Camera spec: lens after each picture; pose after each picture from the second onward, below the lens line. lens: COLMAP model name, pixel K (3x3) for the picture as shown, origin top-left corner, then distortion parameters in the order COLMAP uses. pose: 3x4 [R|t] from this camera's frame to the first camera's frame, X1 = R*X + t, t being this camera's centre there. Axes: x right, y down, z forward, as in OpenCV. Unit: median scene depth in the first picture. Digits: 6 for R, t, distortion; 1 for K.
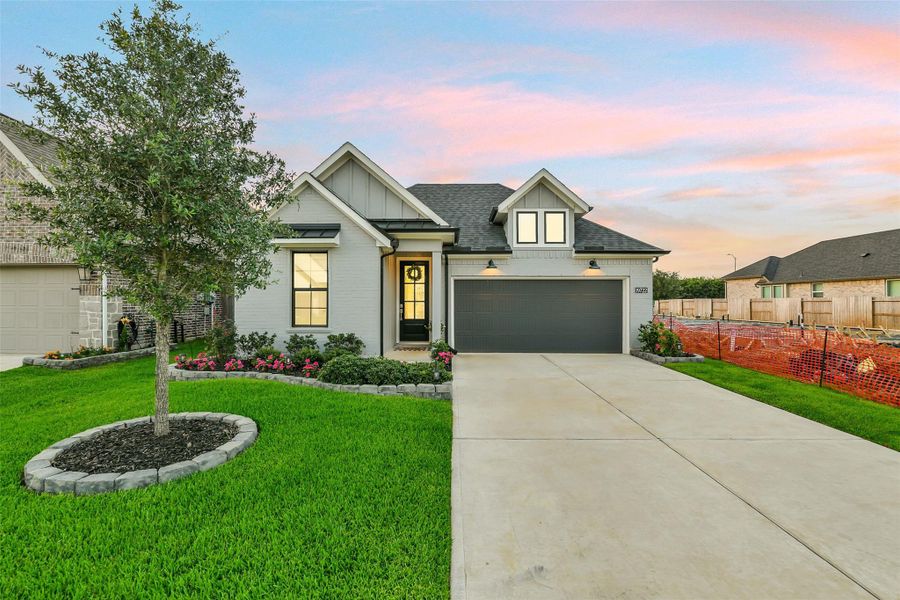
lens RADIAL K [[367.9, 0, 437.7], [0, 367.9, 298.9], [0, 0, 1]] dist [0.001363, -0.006191]
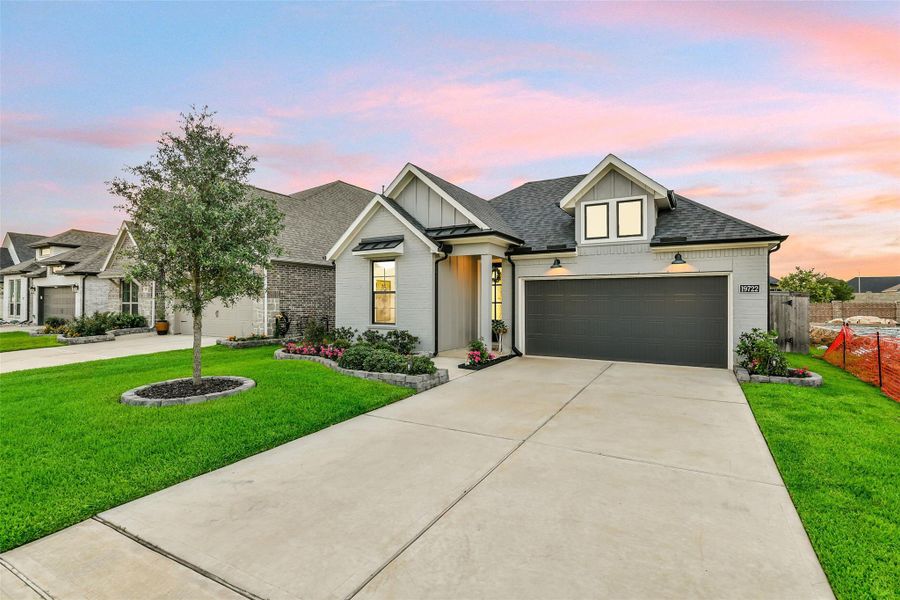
lens RADIAL K [[385.5, 0, 452.1], [0, 385.5, 297.6], [0, 0, 1]] dist [0.001436, -0.008979]
pose [[0.895502, -0.004978, -0.445029, 0.354562], [0.001712, 0.999969, -0.007741, 0.000855], [0.445054, 0.006170, 0.895483, -0.007375]]
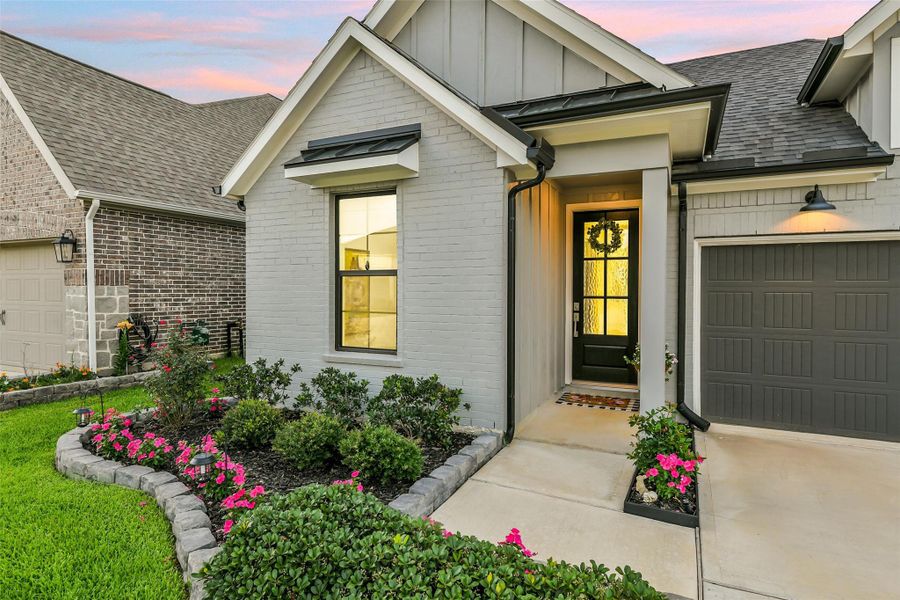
lens RADIAL K [[493.7, 0, 456.3], [0, 493.7, 296.8], [0, 0, 1]] dist [0.005922, 0.000566]
pose [[0.922669, 0.008060, -0.385508, 0.005059], [-0.000604, 0.999811, 0.019457, -0.006896], [0.385592, -0.017720, 0.922499, 0.408065]]
